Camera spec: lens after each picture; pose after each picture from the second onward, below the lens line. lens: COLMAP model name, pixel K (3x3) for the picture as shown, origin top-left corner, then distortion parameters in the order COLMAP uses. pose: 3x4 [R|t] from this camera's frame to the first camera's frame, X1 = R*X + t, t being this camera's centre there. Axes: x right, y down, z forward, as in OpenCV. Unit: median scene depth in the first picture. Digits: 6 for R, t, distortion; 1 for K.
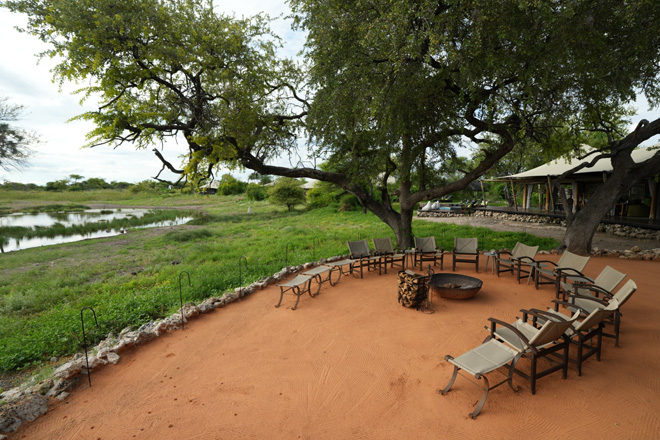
lens RADIAL K [[301.8, 0, 331.3], [0, 301.8, 219.5], [0, 0, 1]] dist [-0.068032, 0.024751]
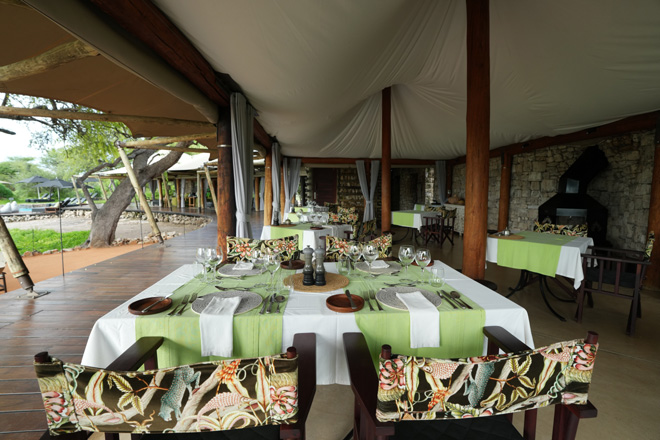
lens RADIAL K [[301.8, 0, 331.3], [0, 301.8, 219.5], [0, 0, 1]] dist [-0.068032, 0.024751]
pose [[0.492605, -0.094455, 0.865112, 0.107372], [0.081636, 0.994724, 0.062122, 0.006432], [-0.866416, 0.040023, 0.497717, -0.098284]]
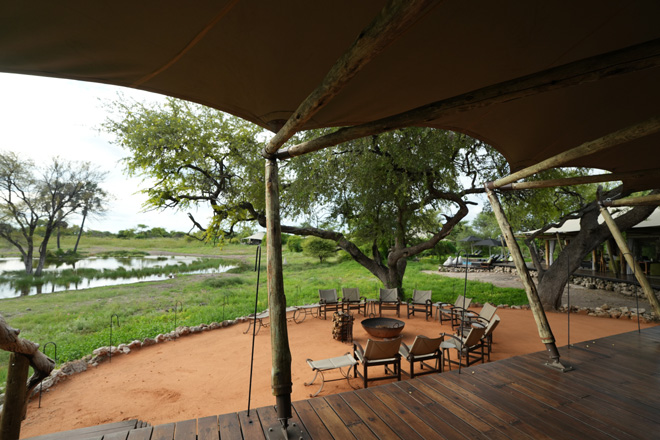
lens RADIAL K [[301.8, 0, 331.3], [0, 301.8, 219.5], [0, 0, 1]] dist [-0.068032, 0.024751]
pose [[0.988998, 0.003898, -0.147879, 0.073543], [-0.029164, 0.985171, -0.169078, -0.000877], [0.145027, 0.171531, 0.974446, -0.065186]]
